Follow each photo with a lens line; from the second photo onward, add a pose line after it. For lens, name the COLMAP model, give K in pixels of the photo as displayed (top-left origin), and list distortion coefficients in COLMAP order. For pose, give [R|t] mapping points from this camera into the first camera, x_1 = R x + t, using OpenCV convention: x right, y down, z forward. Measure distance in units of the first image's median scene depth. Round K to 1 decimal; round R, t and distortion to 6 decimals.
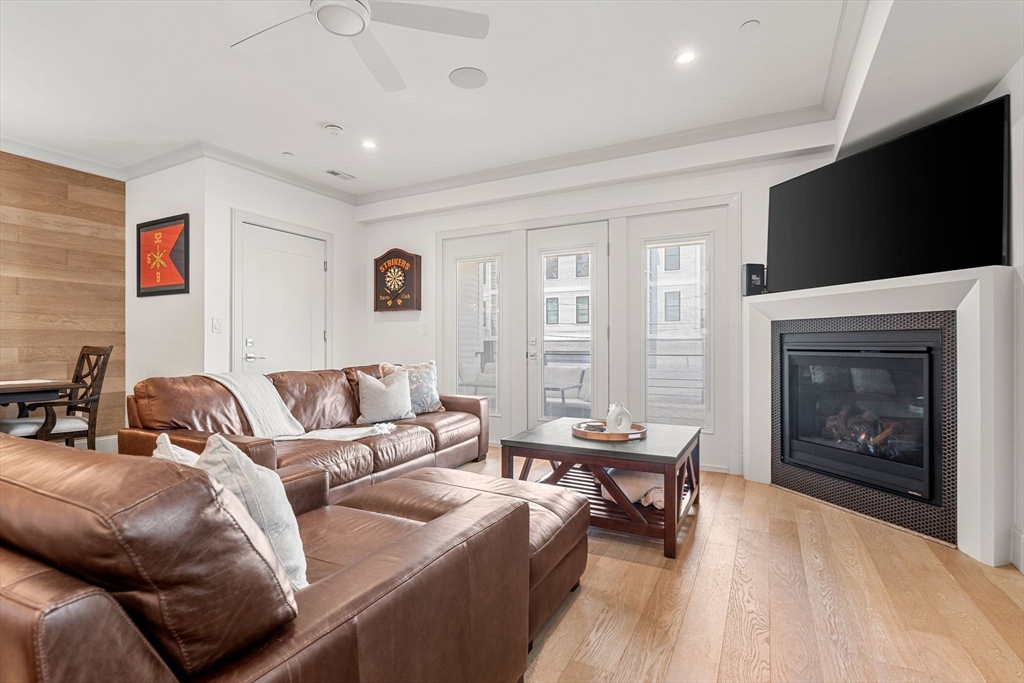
lens RADIAL K [[483.3, 0, 512.0], [0, 483.3, 341.5], [0, 0, 1]] dist [-0.001412, -0.000227]
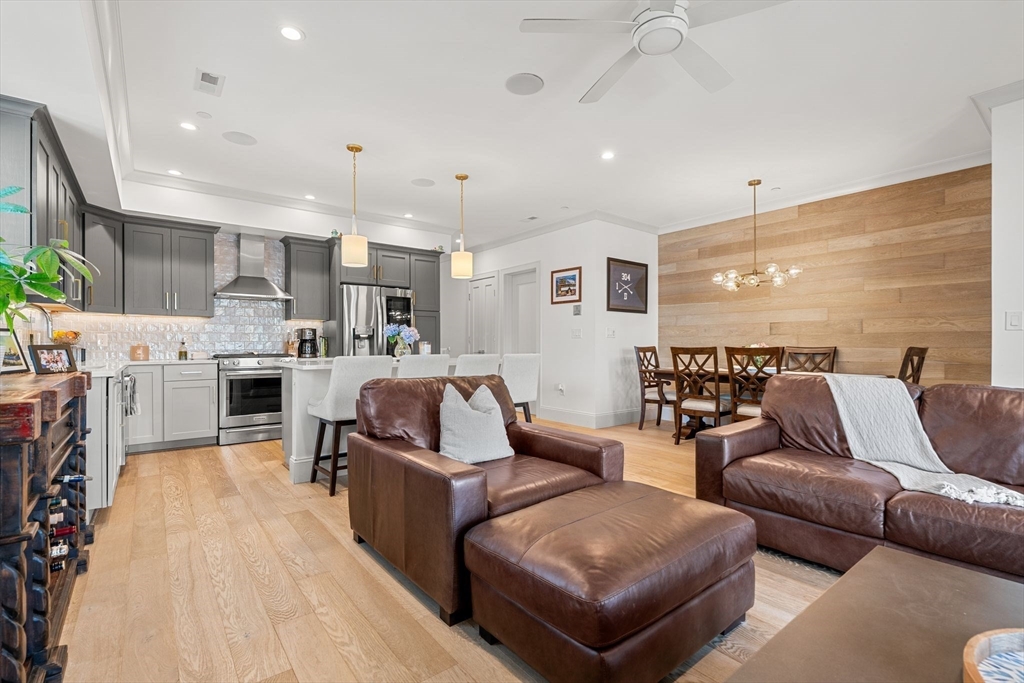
lens RADIAL K [[463.1, 0, 512.3], [0, 463.1, 344.9], [0, 0, 1]] dist [-0.000047, 0.000202]
pose [[-0.403215, 0.001818, -0.915104, 0.340641], [0.006331, 0.999980, -0.000803, 0.000221], [0.915084, -0.006118, -0.403218, 0.533028]]
